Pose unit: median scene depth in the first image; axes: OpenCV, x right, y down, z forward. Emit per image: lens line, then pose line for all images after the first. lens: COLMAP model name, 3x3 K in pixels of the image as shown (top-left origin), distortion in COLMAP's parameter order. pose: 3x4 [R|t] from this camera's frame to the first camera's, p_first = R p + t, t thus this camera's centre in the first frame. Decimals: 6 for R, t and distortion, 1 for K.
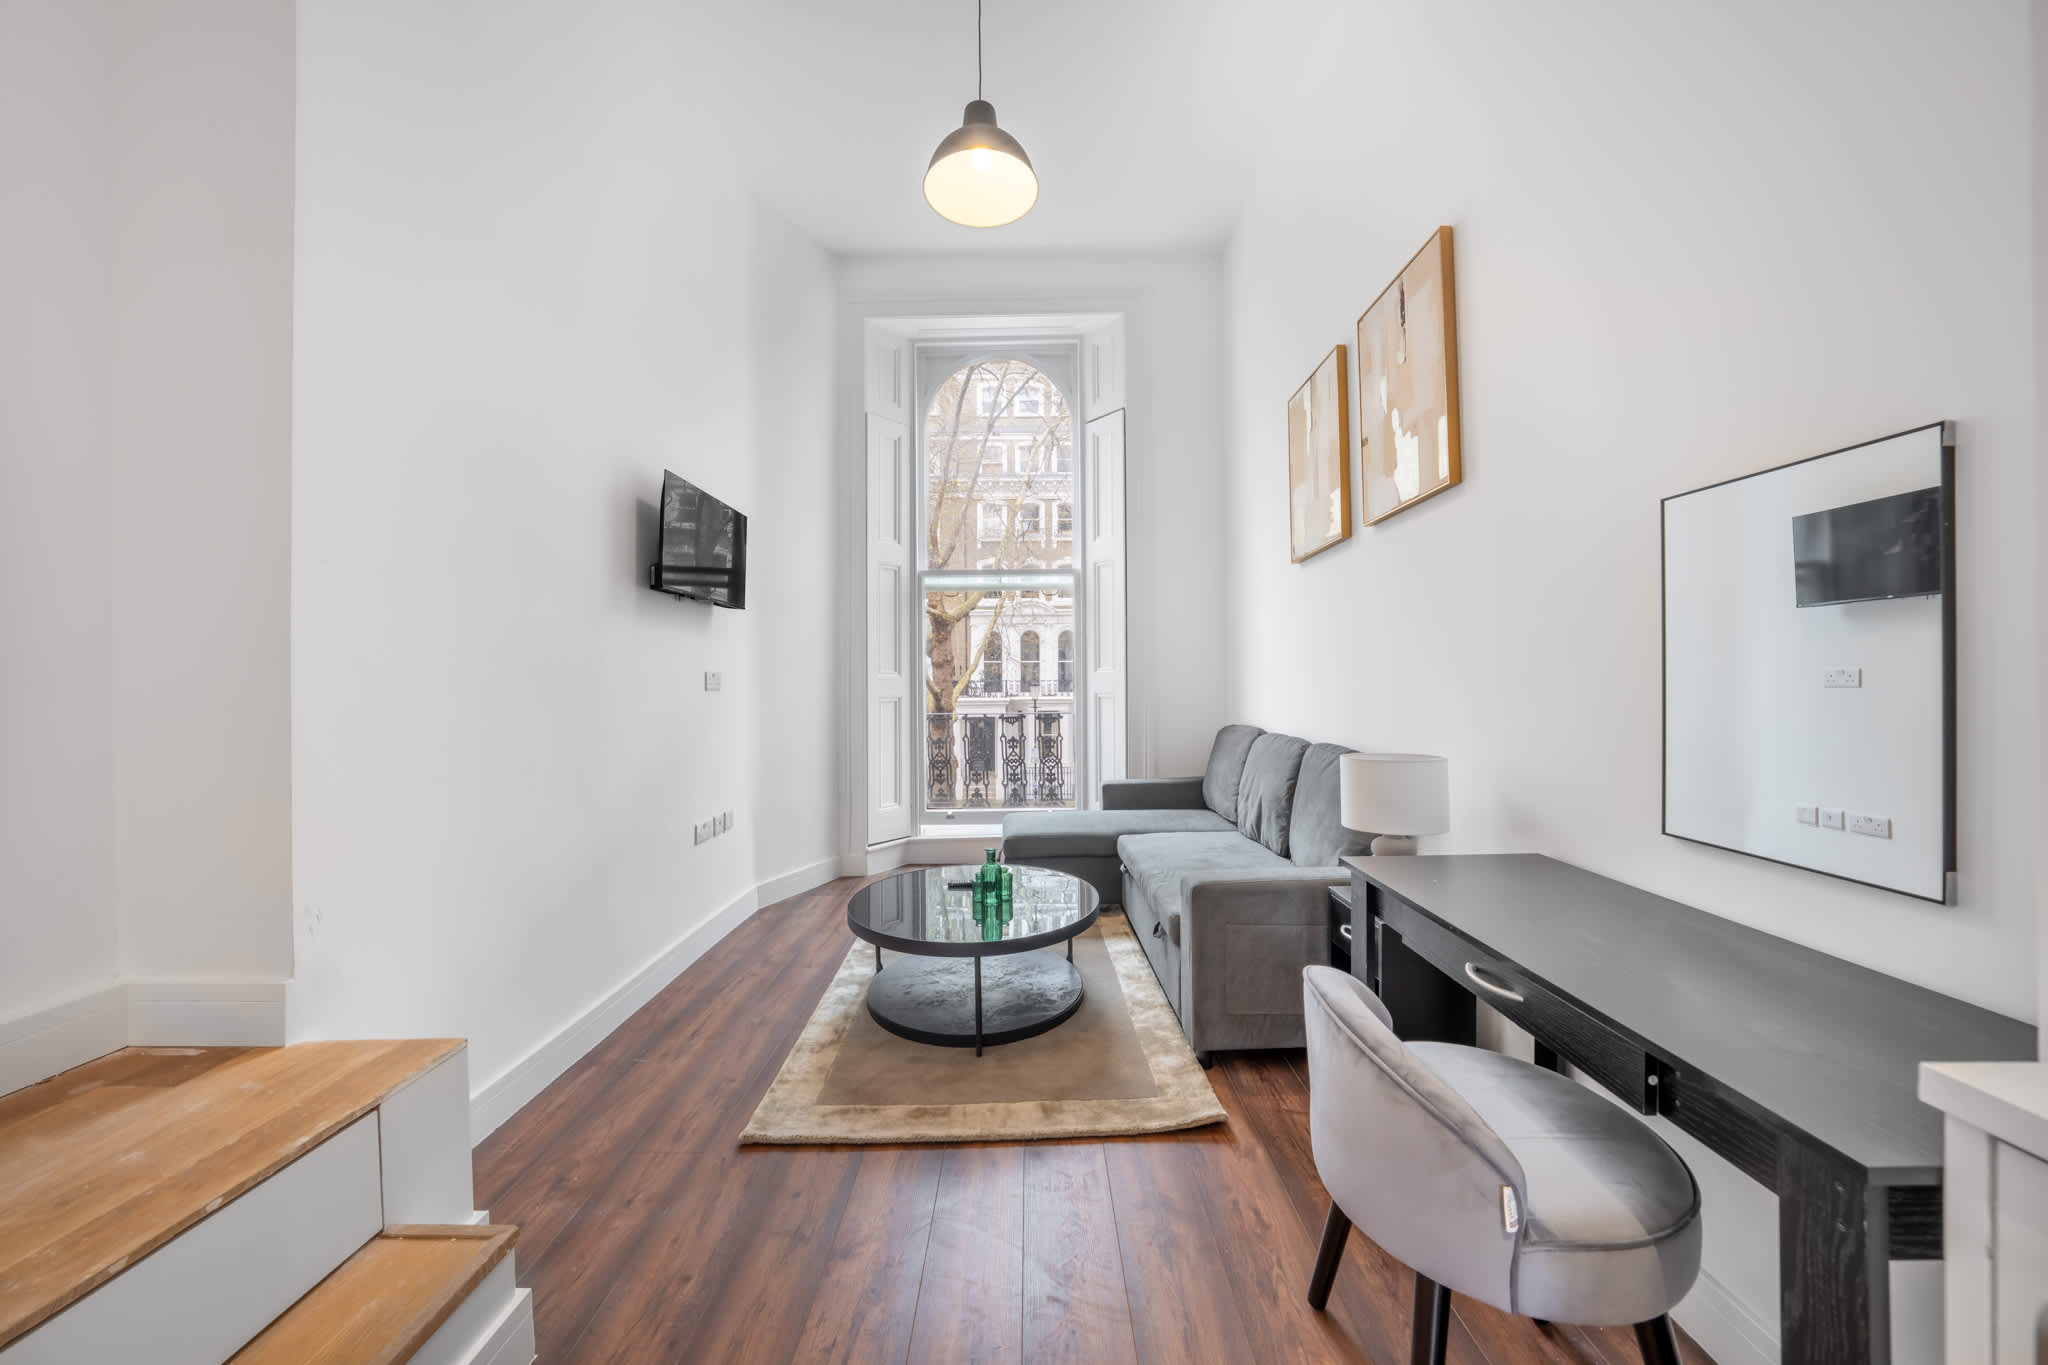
lens RADIAL K [[714.1, 0, 1016.9], [0, 714.1, 674.6], [0, 0, 1]] dist [-0.000512, 0.000178]
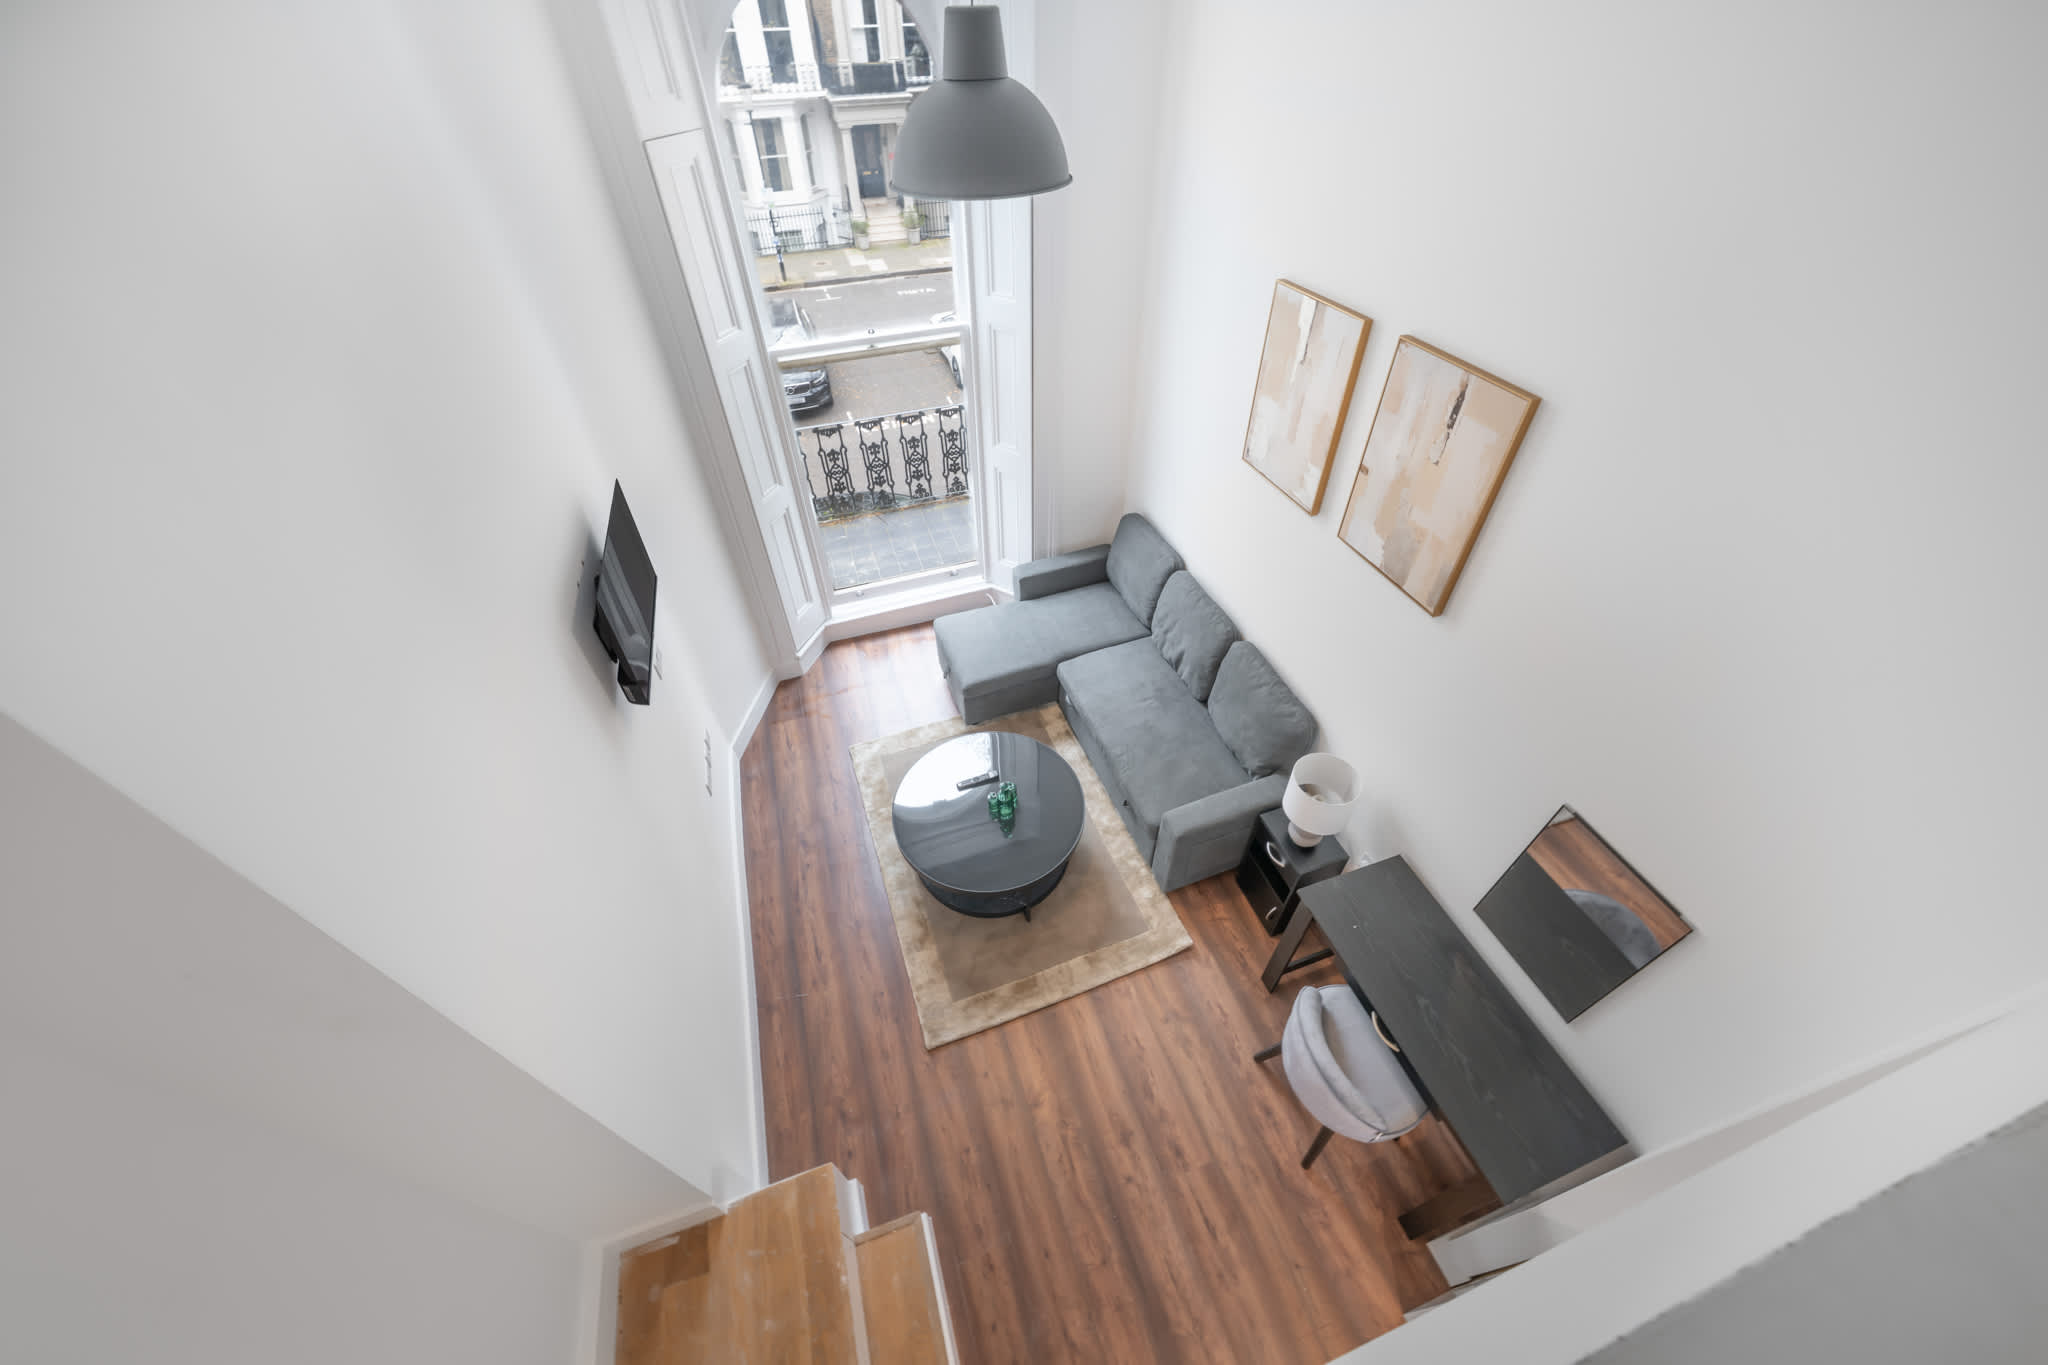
lens RADIAL K [[728.0, 0, 1024.0], [0, 728.0, 682.5], [0, 0, 1]] dist [-0.011548, -0.000024]
pose [[0.942715, -0.237484, 0.234286, -0.194817], [0.006201, 0.714651, 0.699454, -0.583632], [-0.333542, -0.657933, 0.675185, 0.185388]]
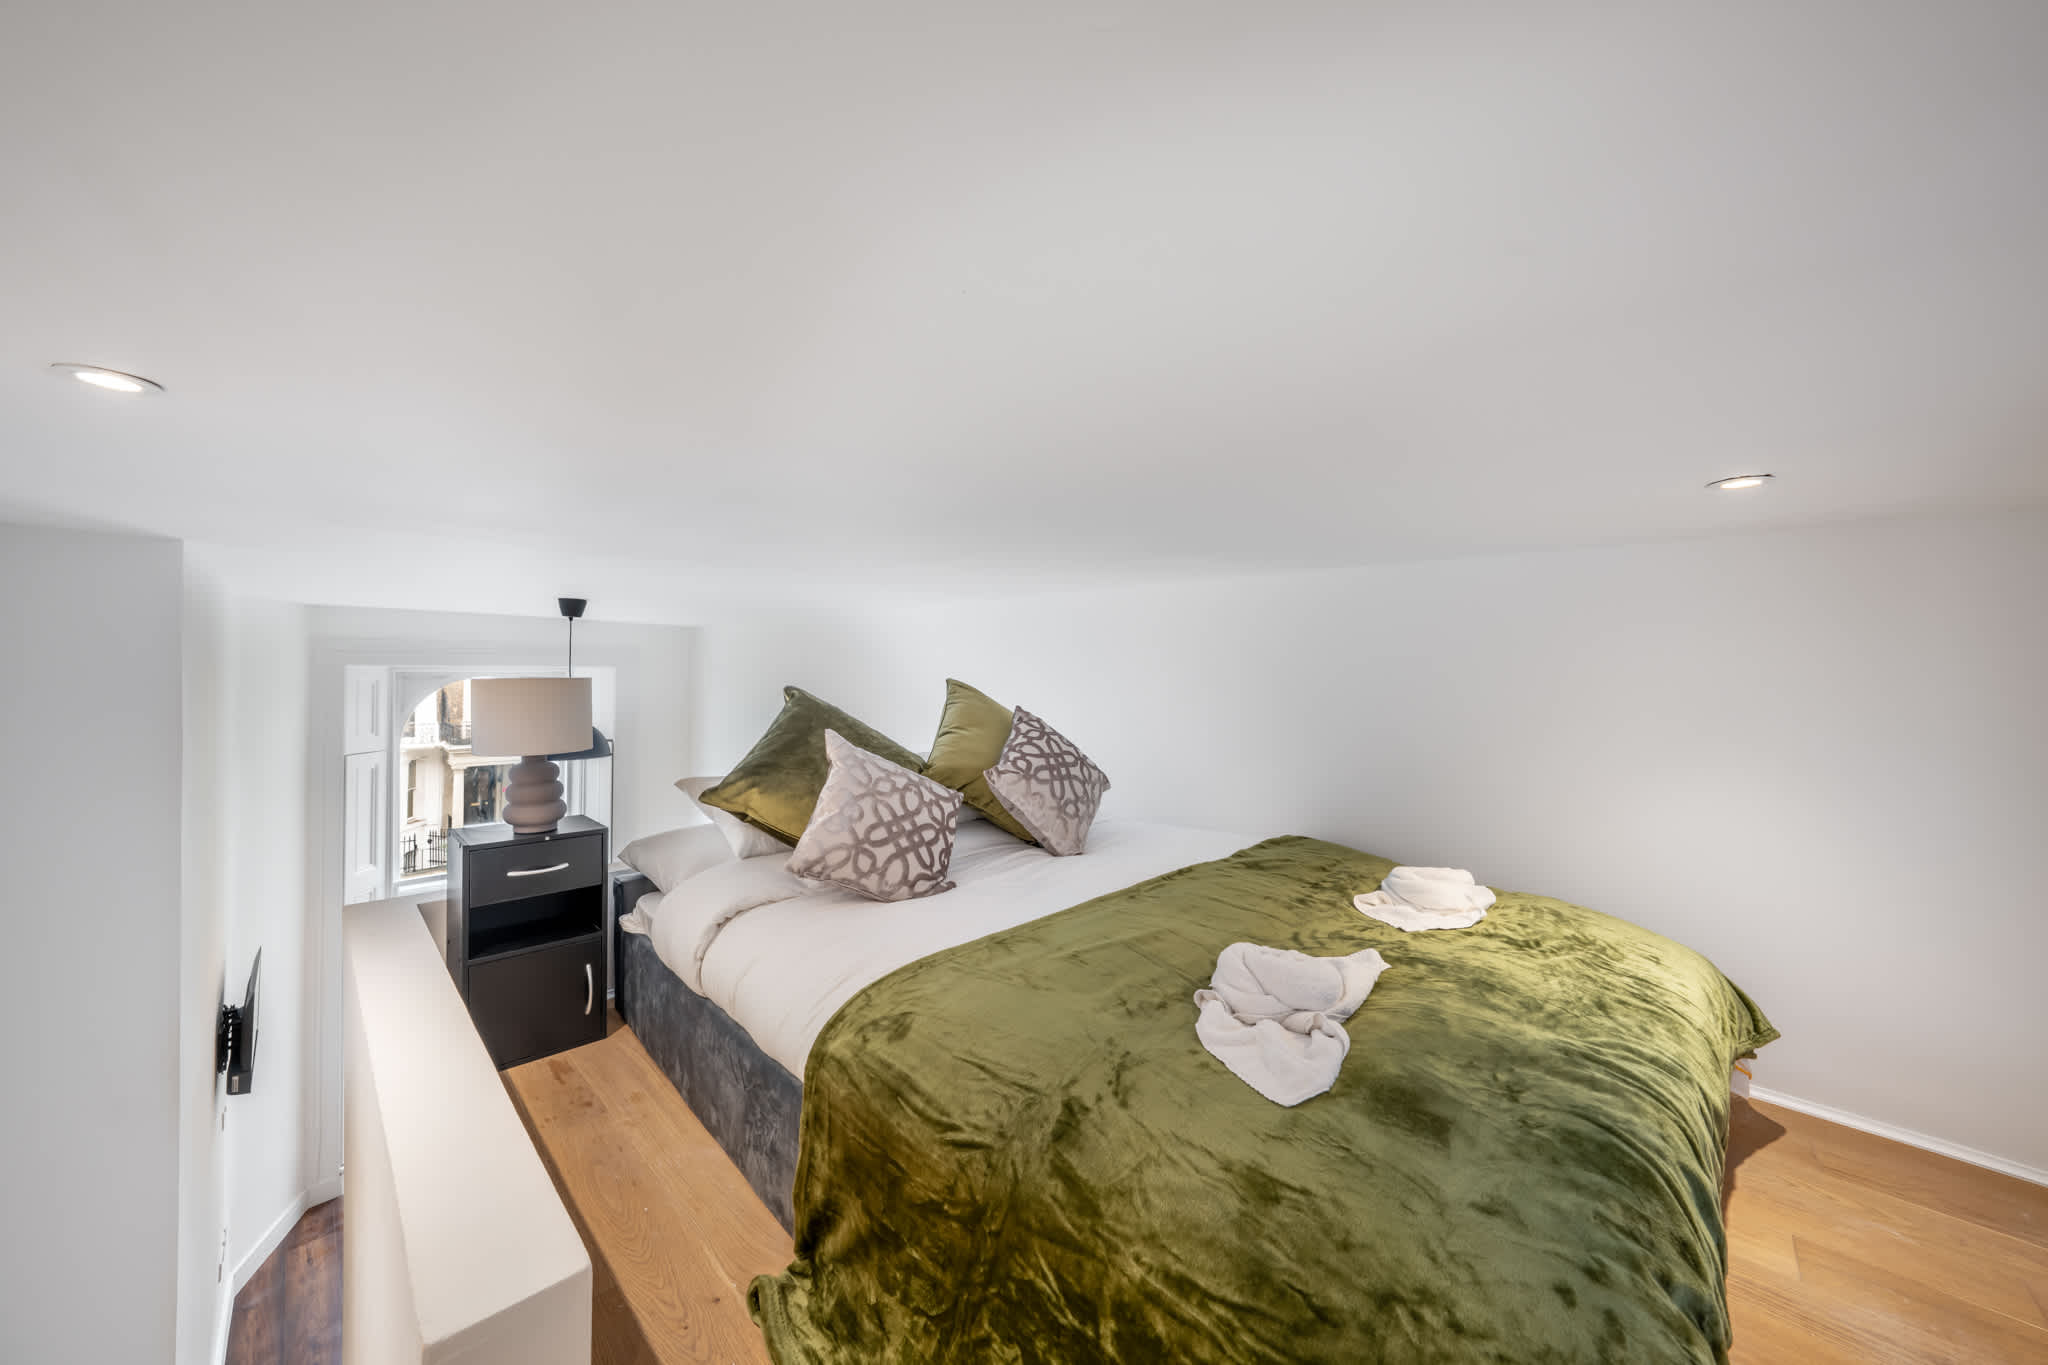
lens RADIAL K [[714.1, 0, 1016.9], [0, 714.1, 674.6], [0, 0, 1]] dist [-0.000512, 0.000178]
pose [[0.688413, 0.009485, 0.725257, -0.362737], [-0.013736, 0.999906, -0.000039, -0.622728], [-0.725189, -0.009935, 0.688478, -0.532431]]
